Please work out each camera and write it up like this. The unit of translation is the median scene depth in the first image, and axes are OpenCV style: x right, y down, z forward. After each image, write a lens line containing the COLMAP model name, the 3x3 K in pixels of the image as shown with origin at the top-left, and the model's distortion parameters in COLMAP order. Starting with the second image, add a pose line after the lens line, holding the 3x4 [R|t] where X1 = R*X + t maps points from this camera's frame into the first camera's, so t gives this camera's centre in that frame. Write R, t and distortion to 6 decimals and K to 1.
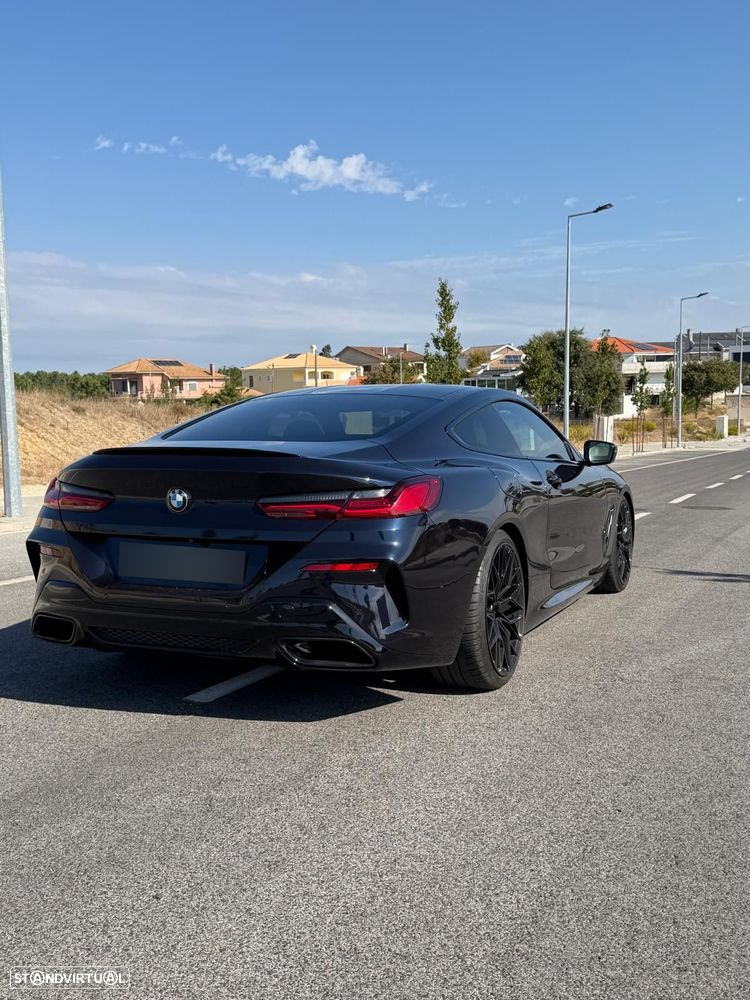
lens RADIAL K [[1065.0, 0, 377.4], [0, 1065.0, 523.3], [0, 0, 1]] dist [0.211961, -0.467503]
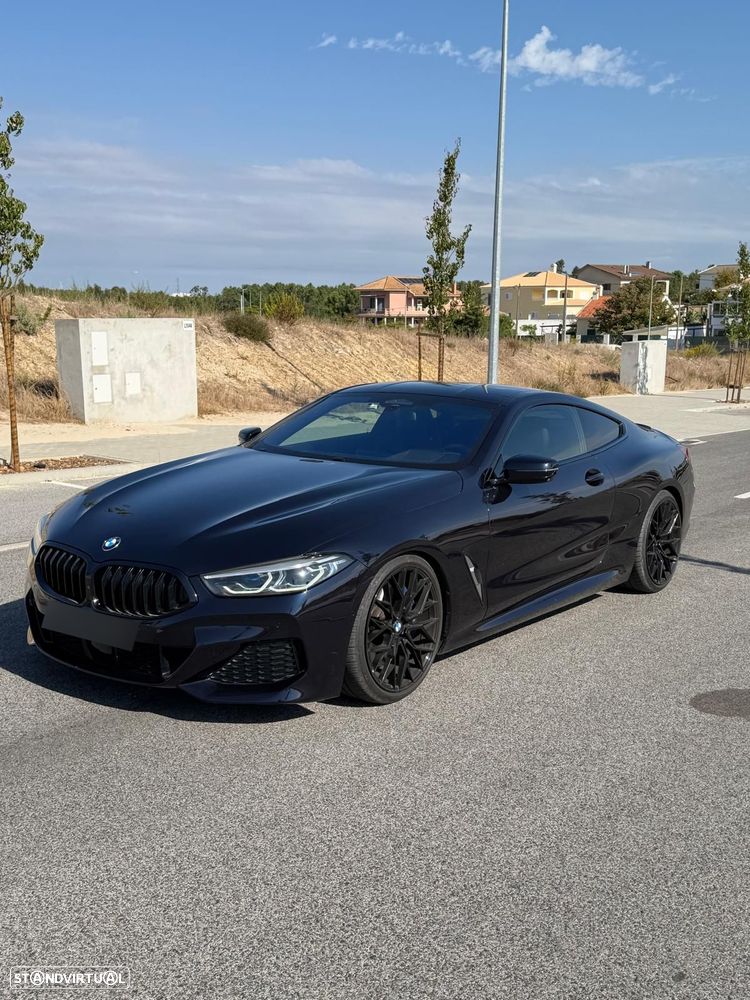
lens RADIAL K [[1161.2, 0, 376.0], [0, 1161.2, 519.7], [0, 0, 1]] dist [0.166913, -0.022869]
pose [[0.985023, 0.055590, -0.163215, -0.075151], [-0.044781, 0.996599, 0.069181, 0.009127], [0.166505, -0.060836, 0.984162, -0.288849]]
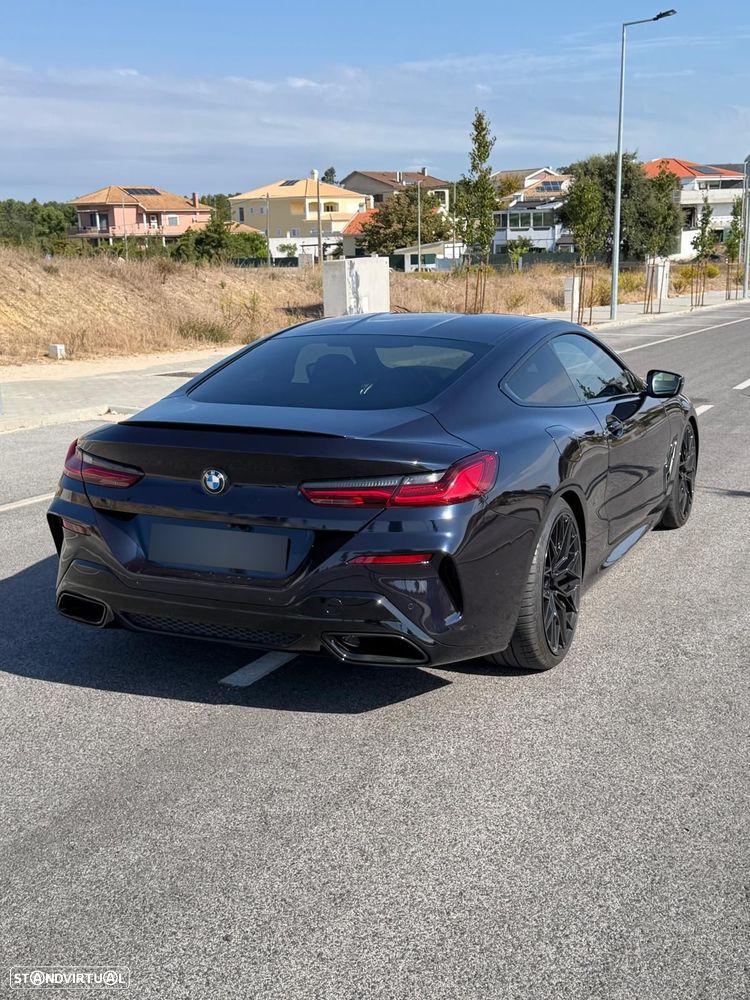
lens RADIAL K [[1225.8, 0, 378.2], [0, 1225.8, 524.1], [0, 0, 1]] dist [0.219886, -0.475348]
pose [[0.999969, 0.001400, -0.007715, -0.004290], [-0.000476, 0.992960, 0.118448, -0.013345], [0.007826, -0.118441, 0.992930, -0.007476]]
